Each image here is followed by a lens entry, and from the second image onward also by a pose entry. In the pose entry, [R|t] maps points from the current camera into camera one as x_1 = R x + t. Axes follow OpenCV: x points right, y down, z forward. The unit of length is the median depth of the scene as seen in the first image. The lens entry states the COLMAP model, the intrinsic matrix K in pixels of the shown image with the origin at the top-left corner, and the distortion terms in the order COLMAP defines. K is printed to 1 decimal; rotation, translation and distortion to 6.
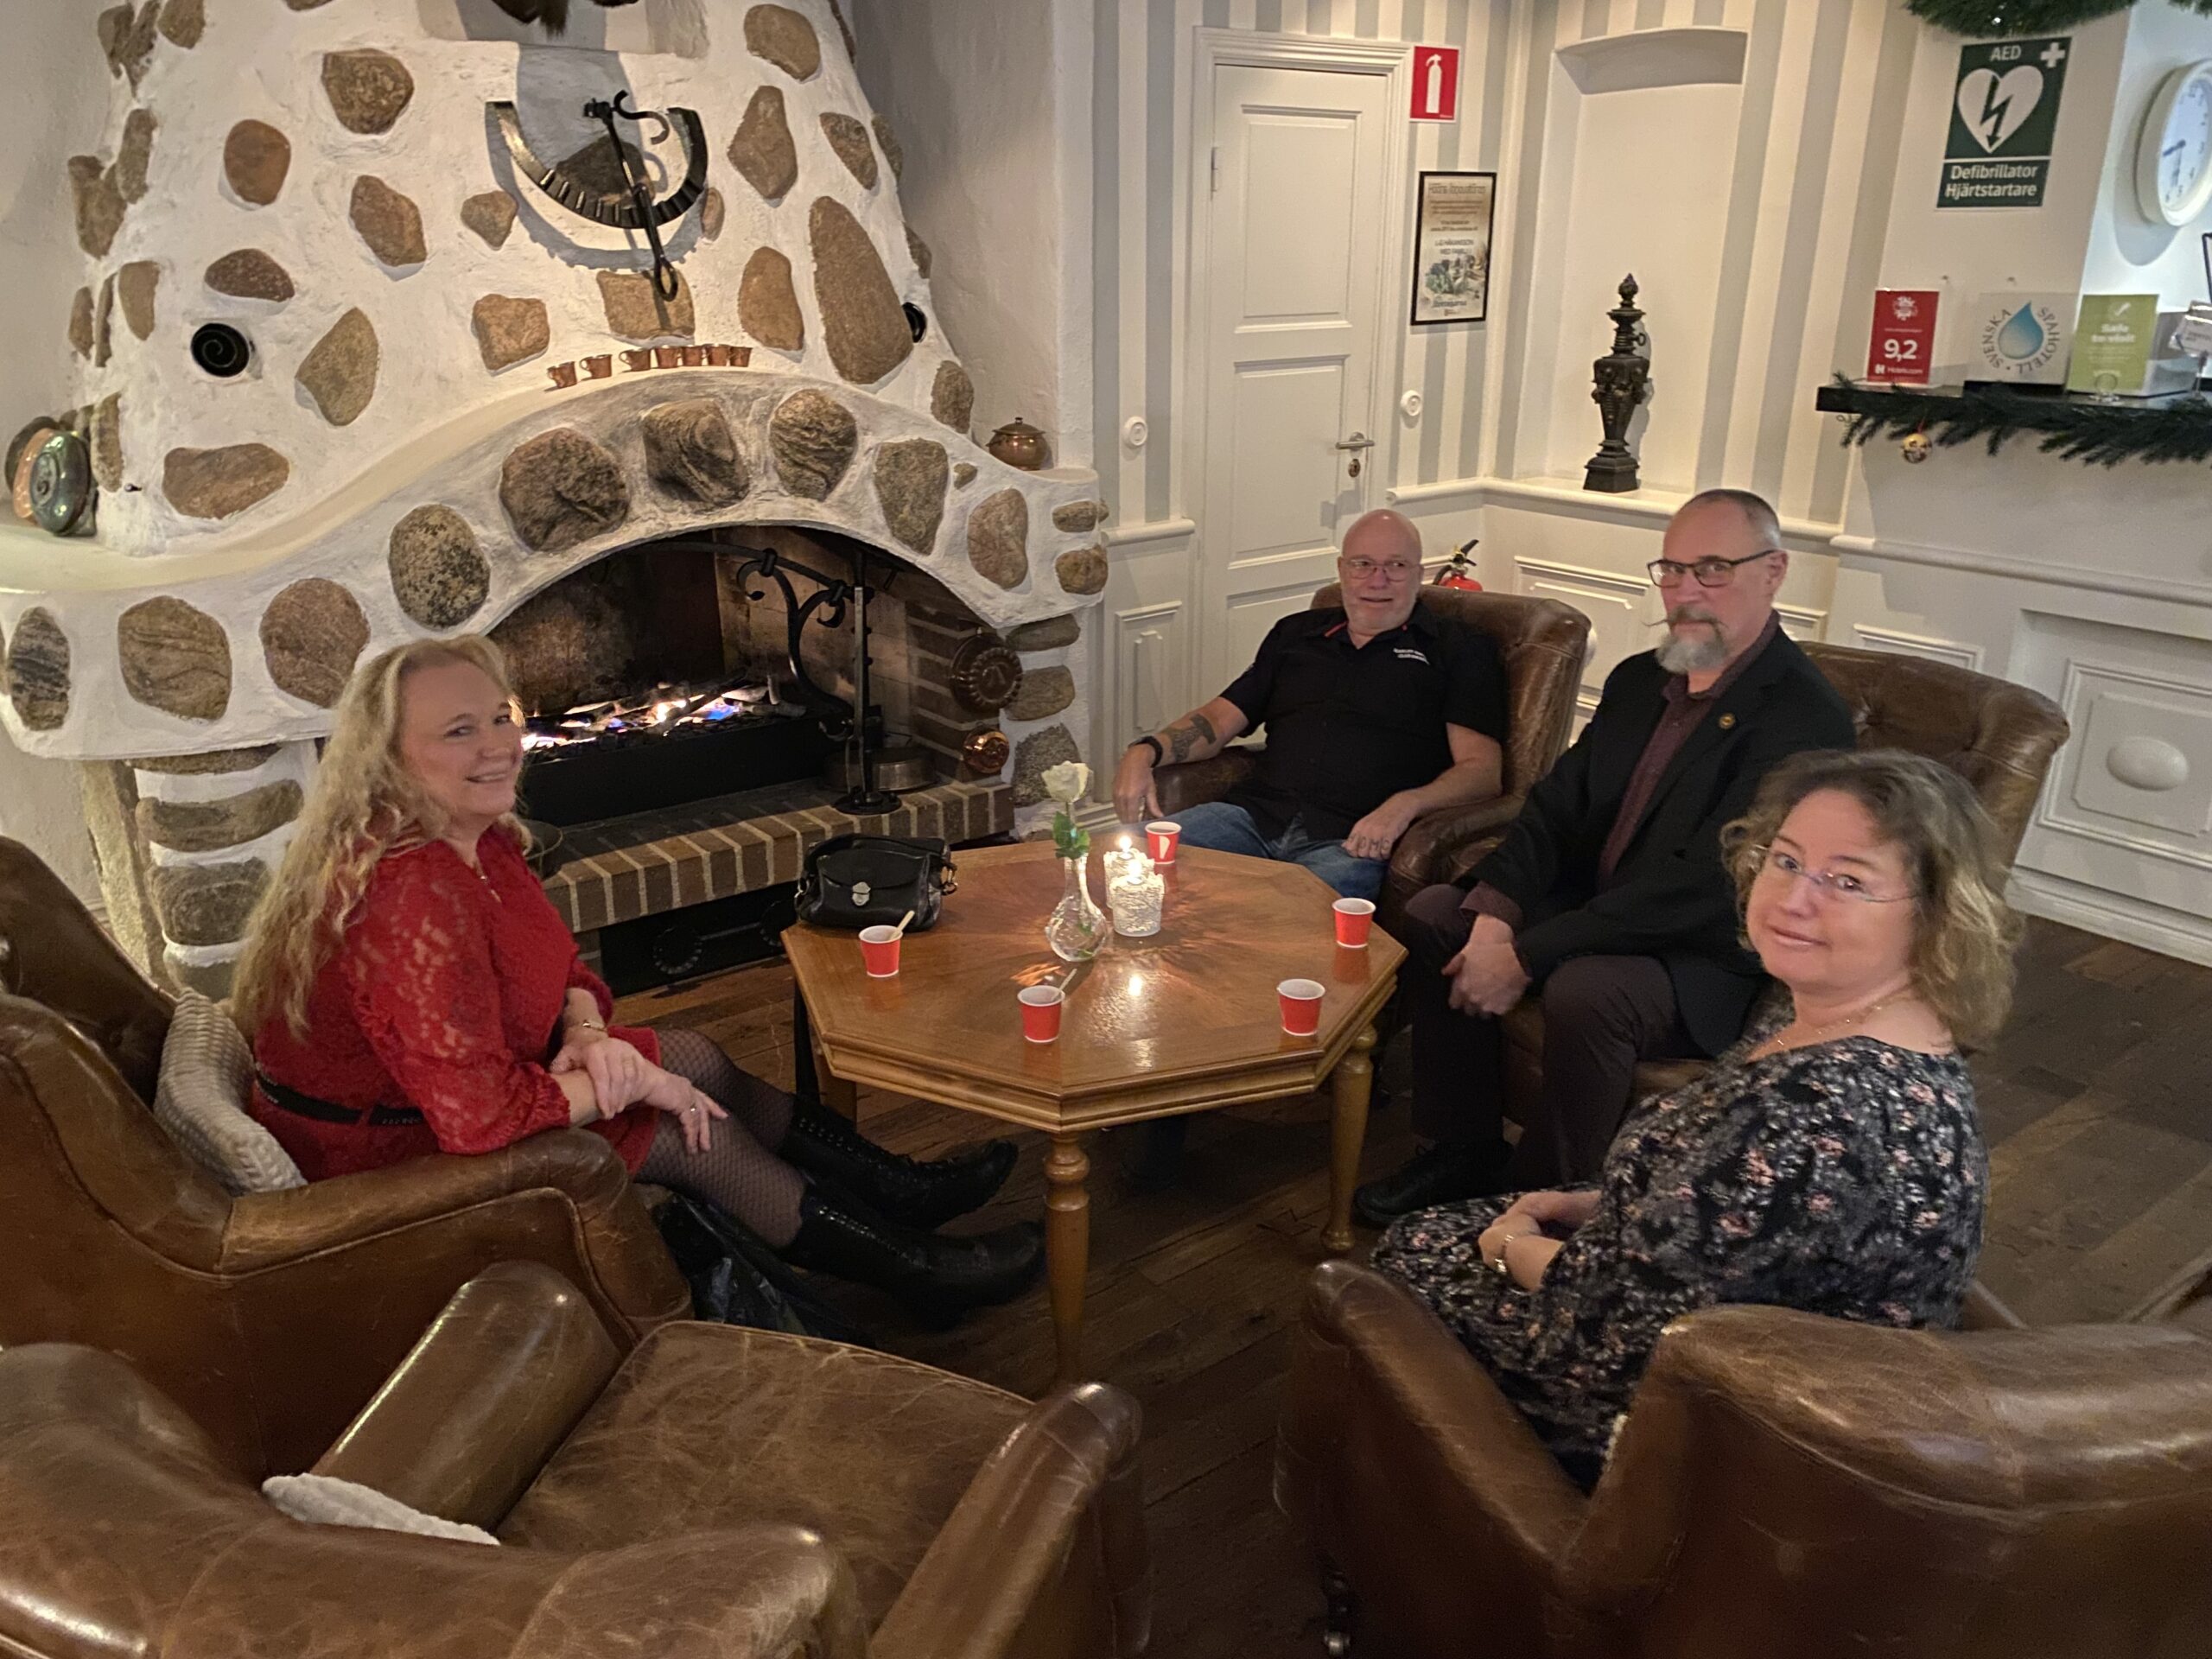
lens RADIAL K [[1685.6, 0, 1097.3], [0, 1685.6, 835.2], [0, 0, 1]] dist [0.014478, -0.020253]
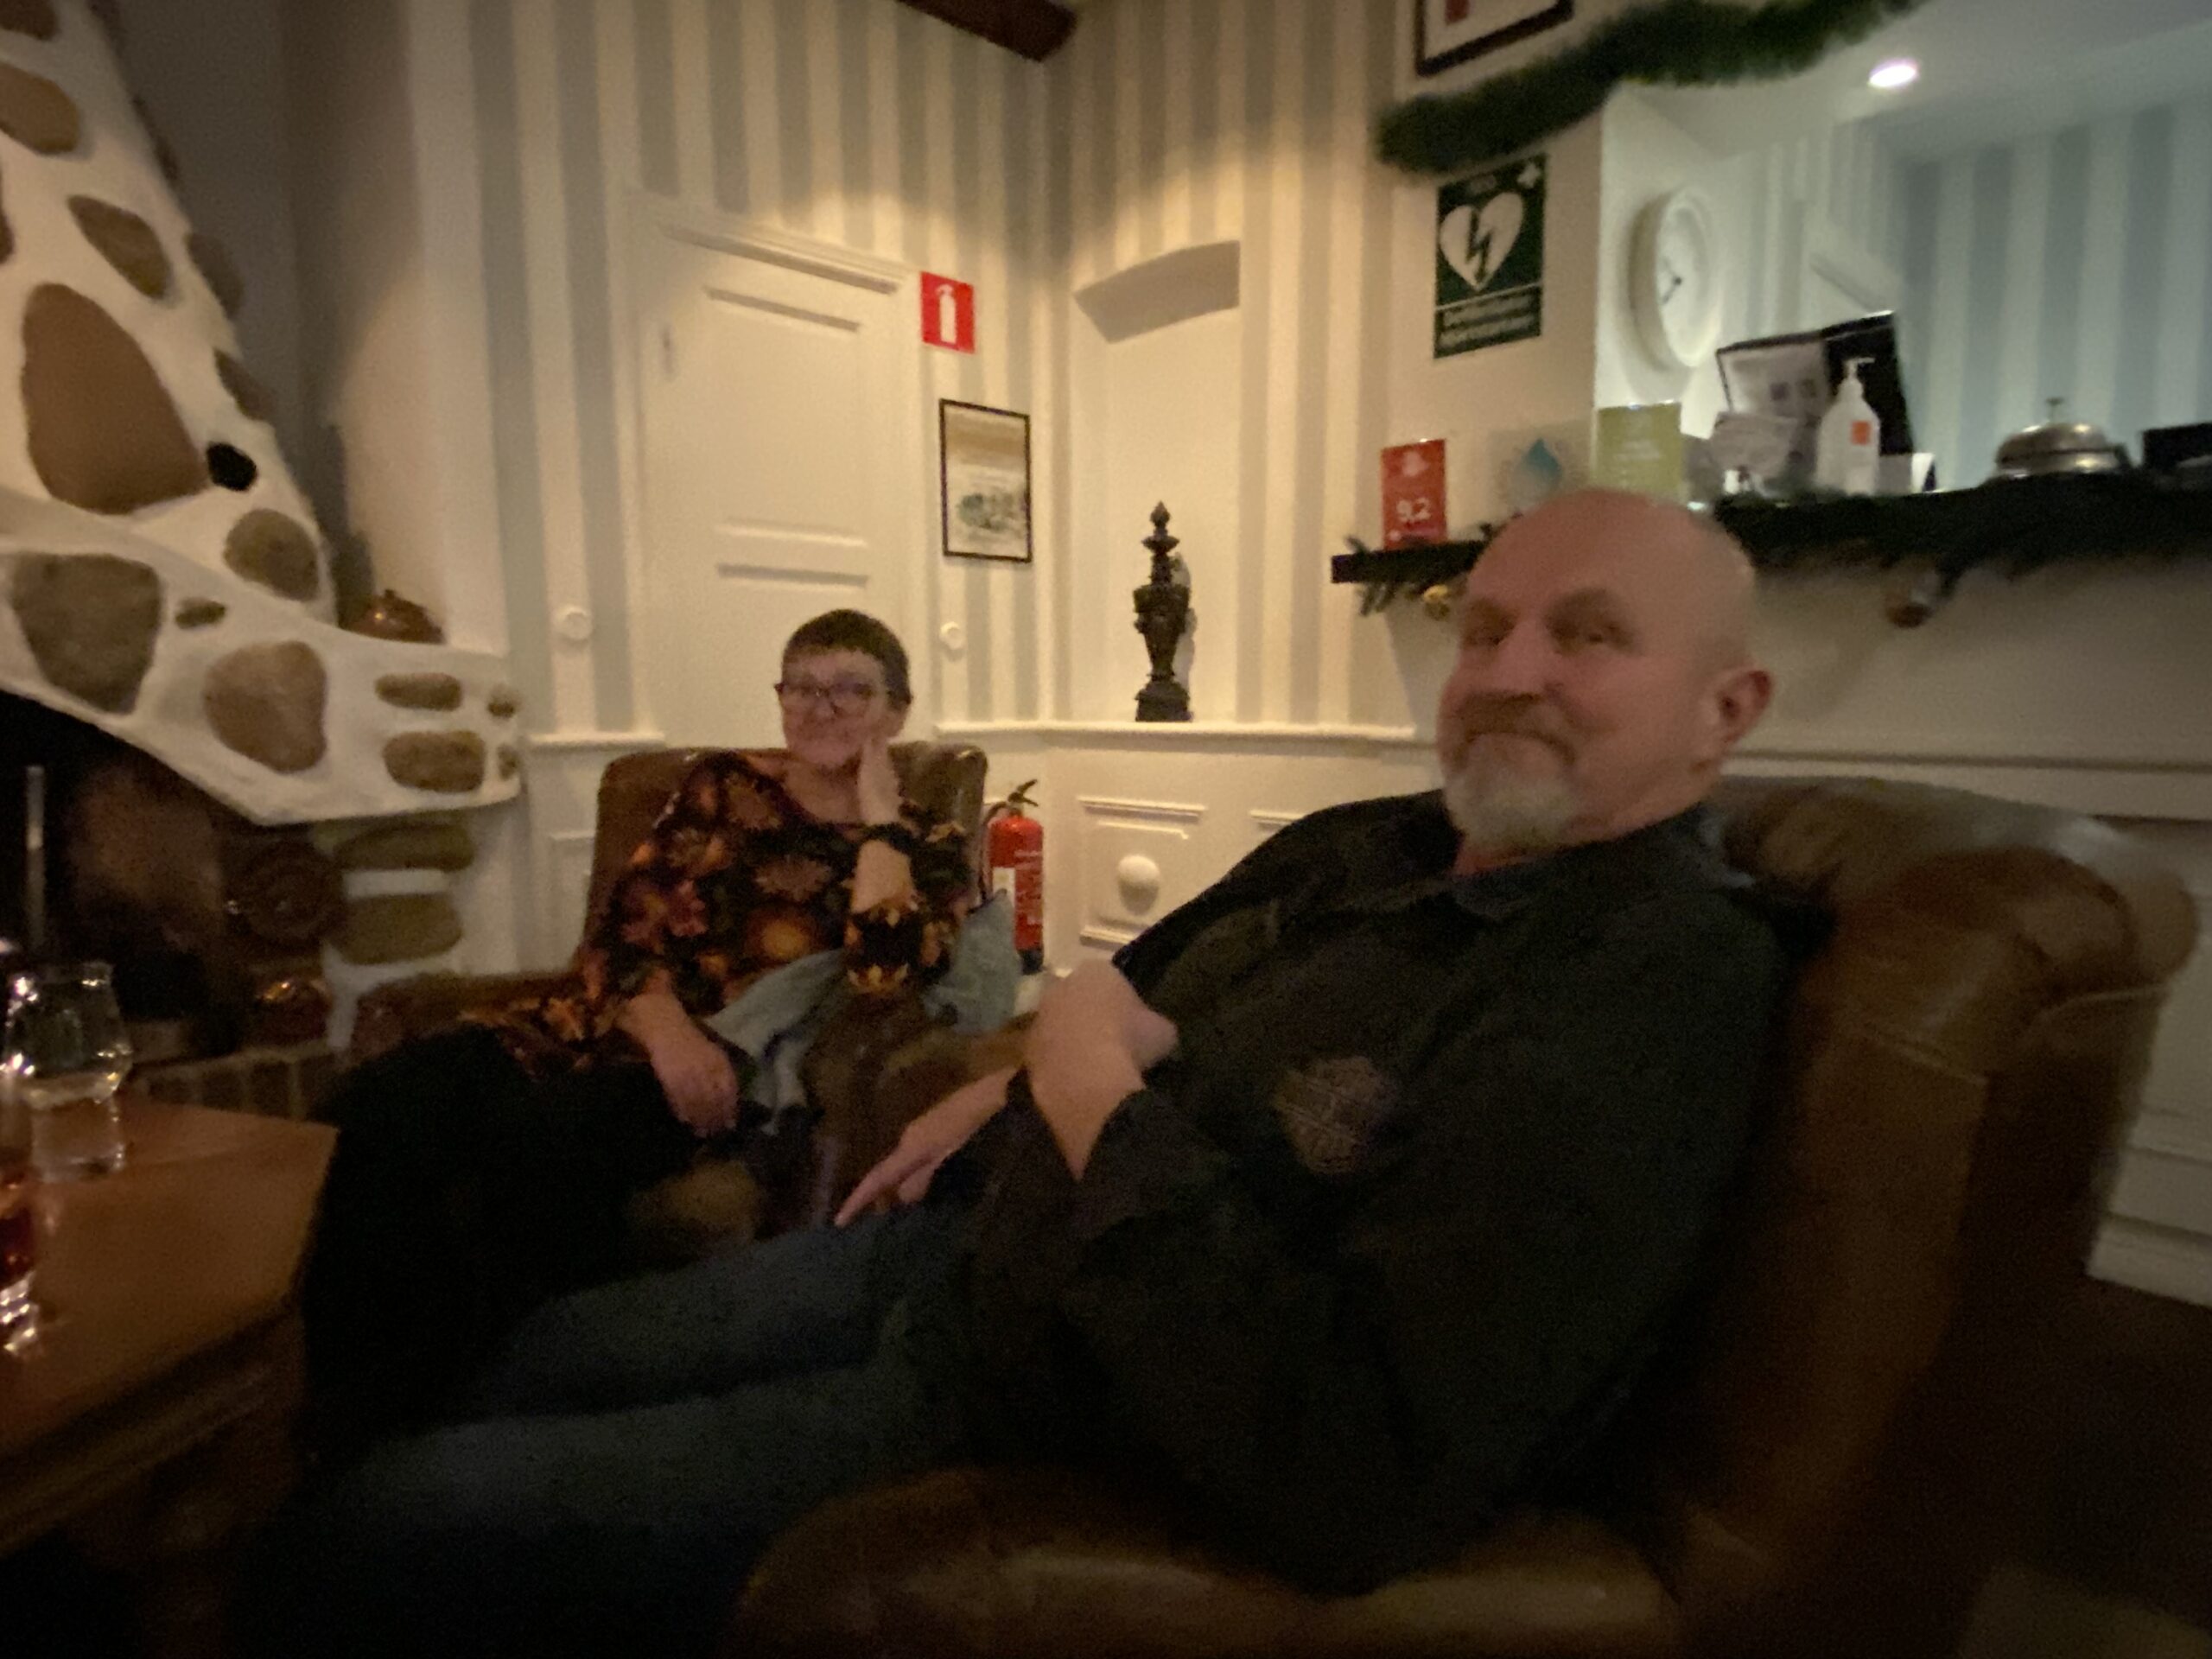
lens RADIAL K [[1231.0, 0, 1110.4], [0, 1231.0, 860.0], [0, 0, 1]] dist [0.000323, -0.000374]
pose [[0.991321, -0.022209, 0.129575, 0.238199], [0.049047, 0.976944, -0.207786, 0.021701], [-0.121973, 0.212338, 0.969554, 0.447096]]
